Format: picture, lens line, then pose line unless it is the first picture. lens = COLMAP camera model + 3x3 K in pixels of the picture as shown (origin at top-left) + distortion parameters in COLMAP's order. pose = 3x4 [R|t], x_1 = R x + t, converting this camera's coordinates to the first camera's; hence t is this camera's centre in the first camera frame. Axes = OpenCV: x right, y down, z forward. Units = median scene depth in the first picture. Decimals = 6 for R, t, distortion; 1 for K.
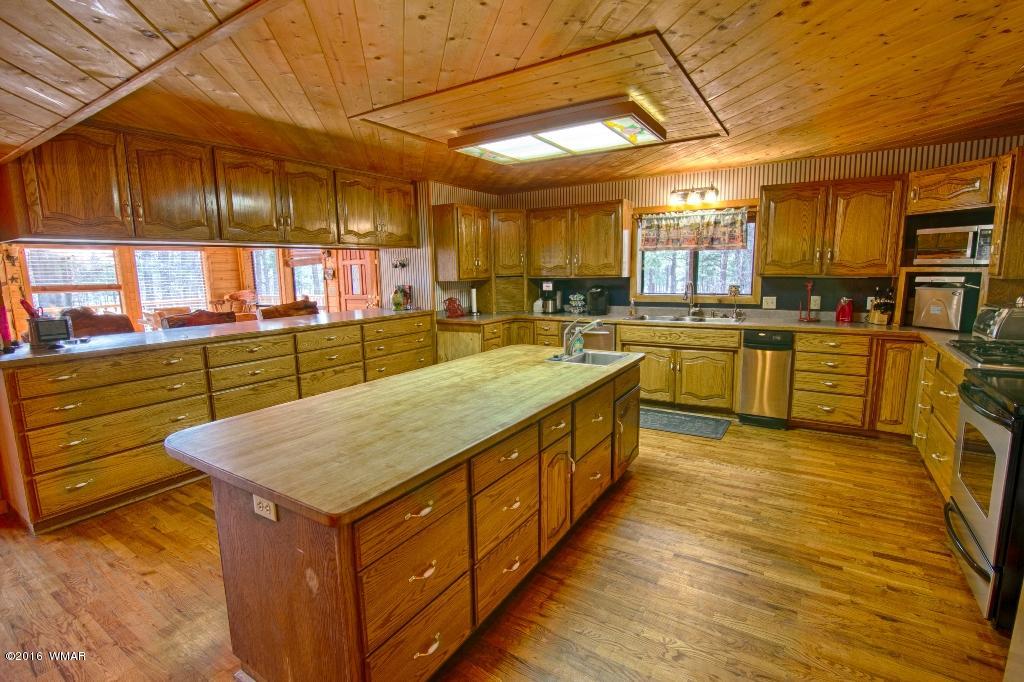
lens RADIAL K [[474.7, 0, 510.9], [0, 474.7, 339.5], [0, 0, 1]] dist [-0.015454, 0.000211]
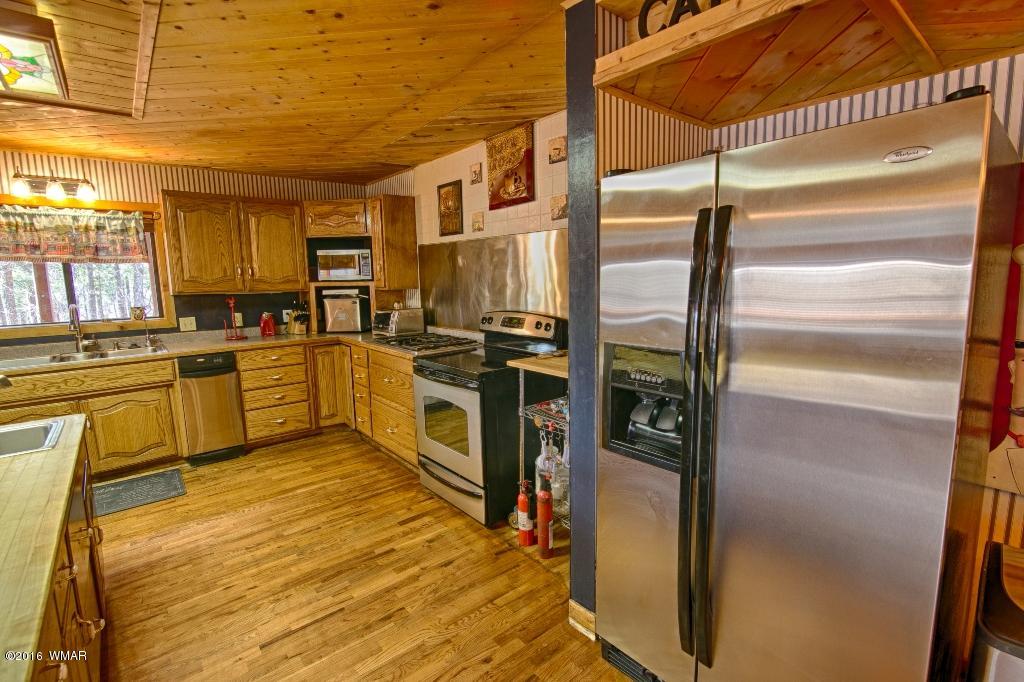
lens RADIAL K [[474.7, 0, 509.2], [0, 474.7, 341.6], [0, 0, 1]] dist [-0.015454, 0.000211]
pose [[0.307782, -0.121289, 0.943695, -0.120247], [0.152331, 0.985329, 0.076958, -0.025371], [-0.939183, 0.120068, 0.321742, 0.179159]]
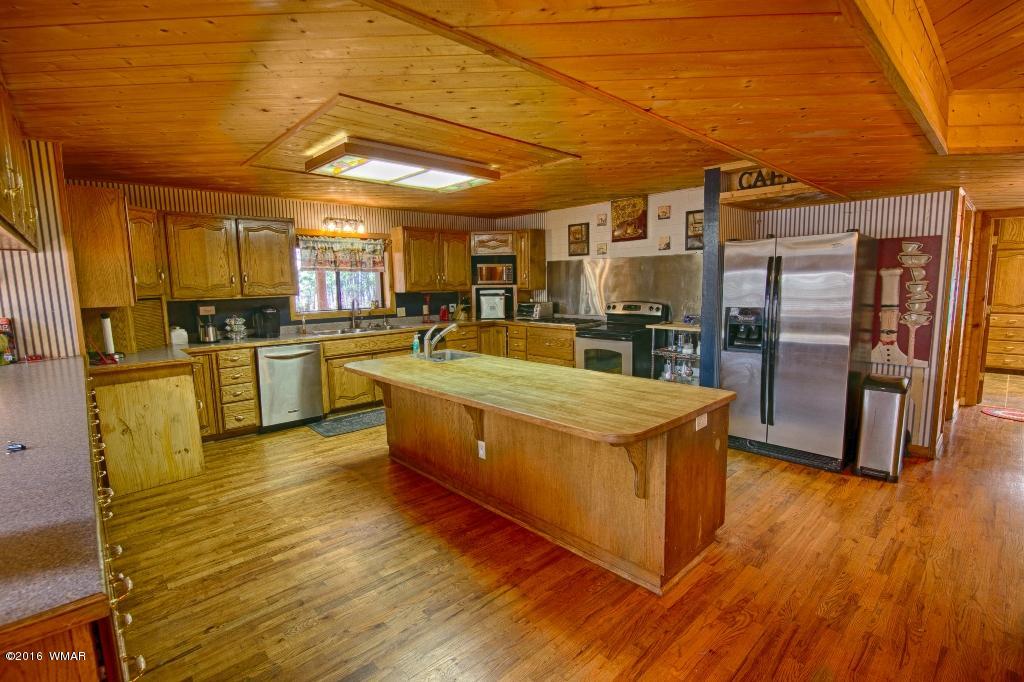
lens RADIAL K [[474.7, 0, 511.1], [0, 474.7, 342.6], [0, 0, 1]] dist [-0.015454, 0.000211]
pose [[0.248967, -0.109946, 0.962251, -0.792627], [0.154244, 0.985356, 0.072678, -0.048718], [-0.956151, 0.130327, 0.262280, 0.411616]]
